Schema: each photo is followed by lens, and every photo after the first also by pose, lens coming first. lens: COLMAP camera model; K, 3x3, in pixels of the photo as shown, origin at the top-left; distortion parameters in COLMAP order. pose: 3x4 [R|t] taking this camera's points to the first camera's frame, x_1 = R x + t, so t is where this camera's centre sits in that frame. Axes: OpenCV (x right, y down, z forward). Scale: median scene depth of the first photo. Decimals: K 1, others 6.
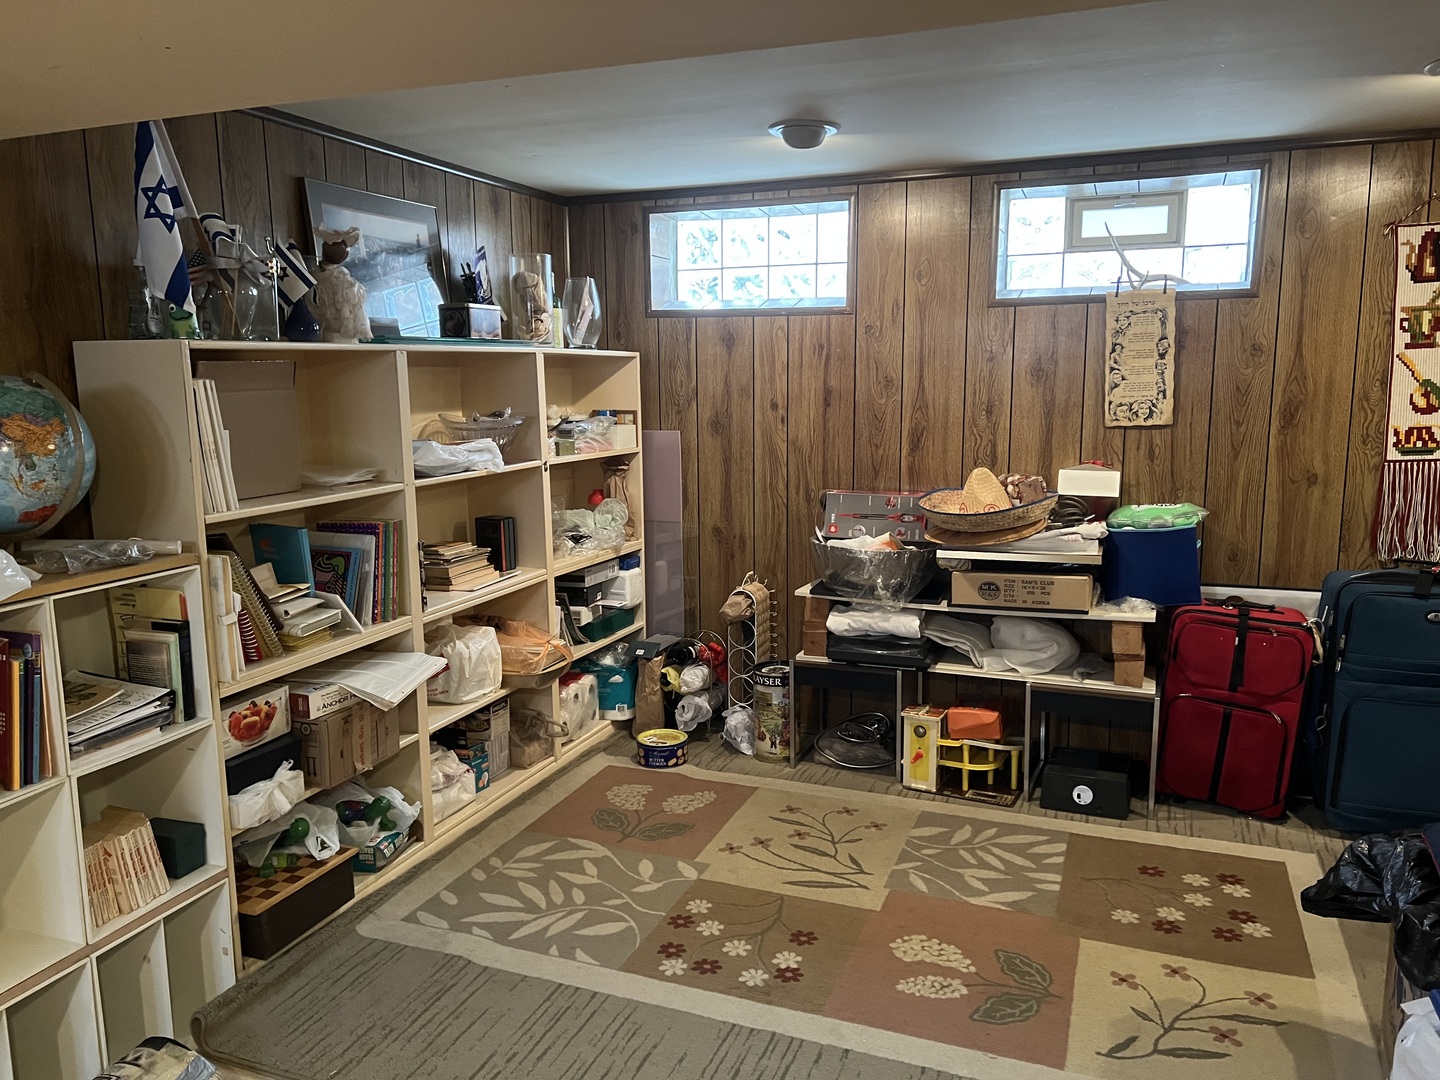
lens RADIAL K [[1079.8, 0, 719.8], [0, 1079.8, 544.4], [0, 0, 1]] dist [0.026600, -0.014316]
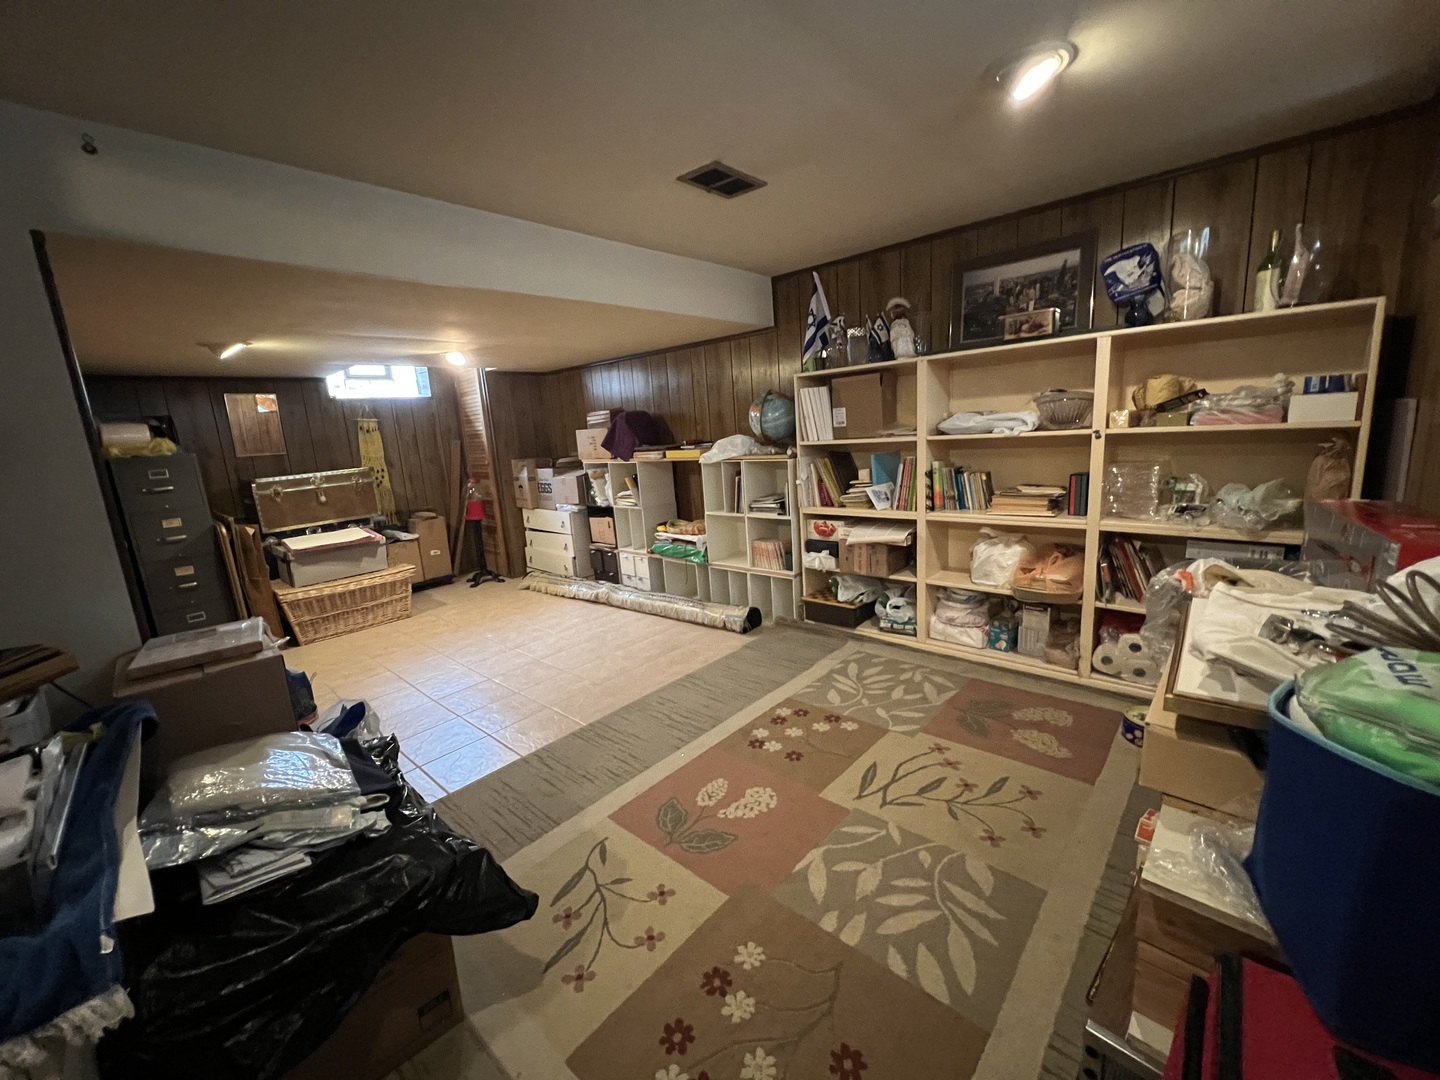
lens RADIAL K [[579.9, 0, 720.5], [0, 579.9, 533.0], [0, 0, 1]] dist [0.000299, 0.000292]
pose [[-0.350815, 0.206843, -0.913315, 0.774667], [-0.079497, 0.965202, 0.249129, -0.124046], [0.933064, 0.160004, -0.322164, 1.105864]]
